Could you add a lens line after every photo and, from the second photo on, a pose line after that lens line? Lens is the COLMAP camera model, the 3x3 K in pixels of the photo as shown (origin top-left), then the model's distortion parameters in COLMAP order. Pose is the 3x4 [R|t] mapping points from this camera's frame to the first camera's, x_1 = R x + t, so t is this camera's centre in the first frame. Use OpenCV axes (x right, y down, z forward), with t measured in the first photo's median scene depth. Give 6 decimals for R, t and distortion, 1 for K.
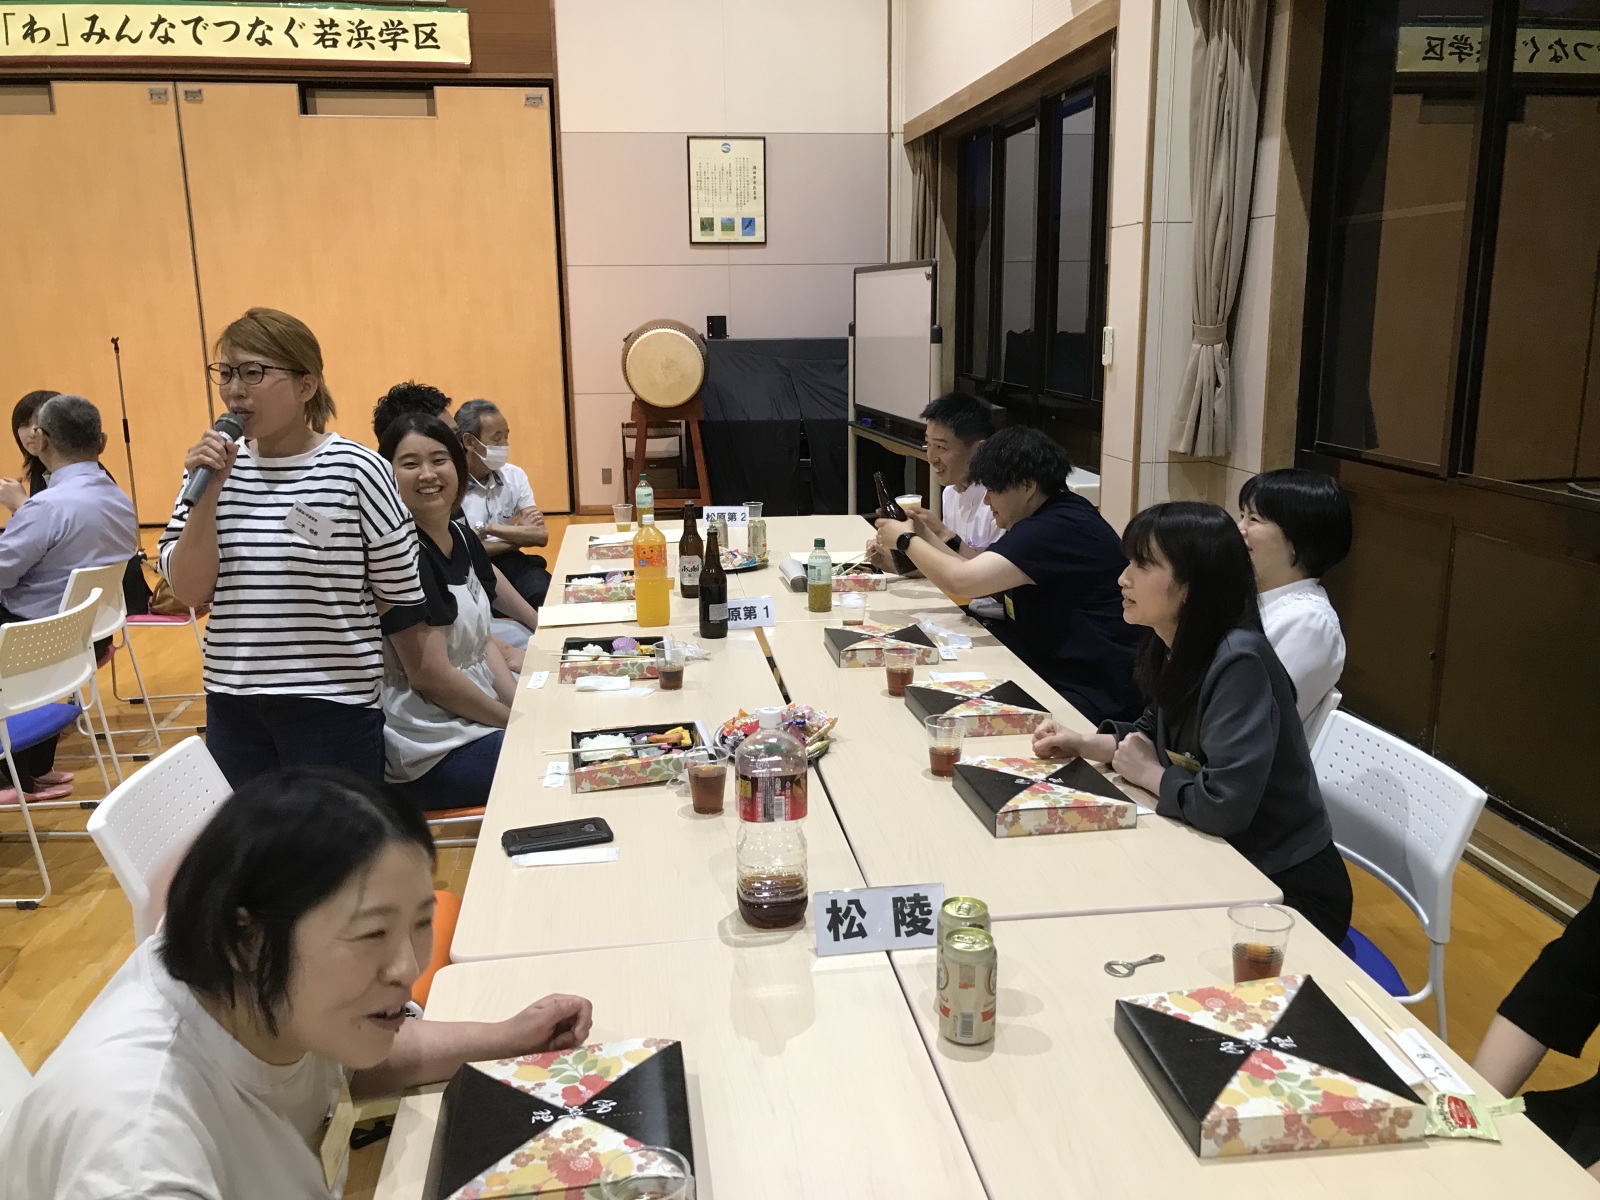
lens RADIAL K [[1309.8, 0, 799.0], [0, 1309.8, 594.4], [0, 0, 1]] dist [0.031209, -0.028028]
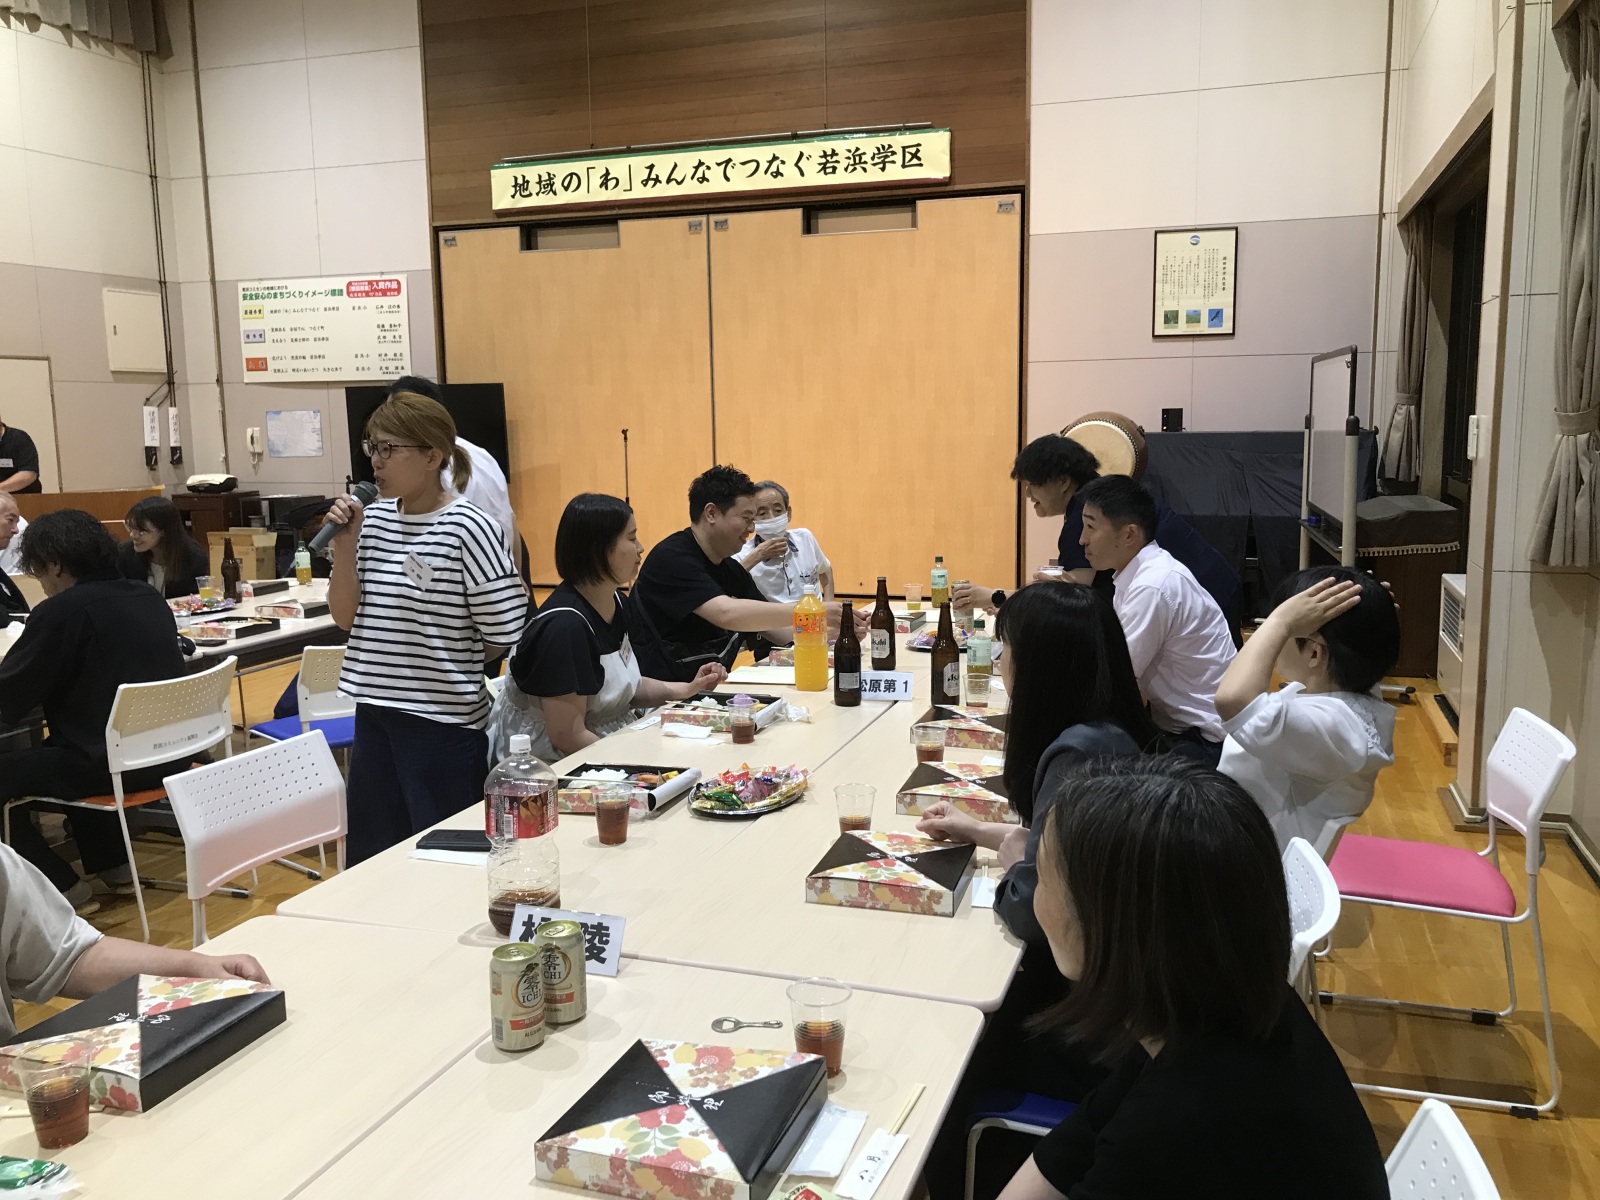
lens RADIAL K [[1309.8, 0, 814.2], [0, 1309.8, 600.7], [0, 0, 1]] dist [0.031209, -0.028028]
pose [[0.899628, 0.060262, -0.432479, 0.138110], [-0.089704, 0.994812, -0.047981, 0.000745], [0.427344, 0.081960, 0.900367, 0.018368]]
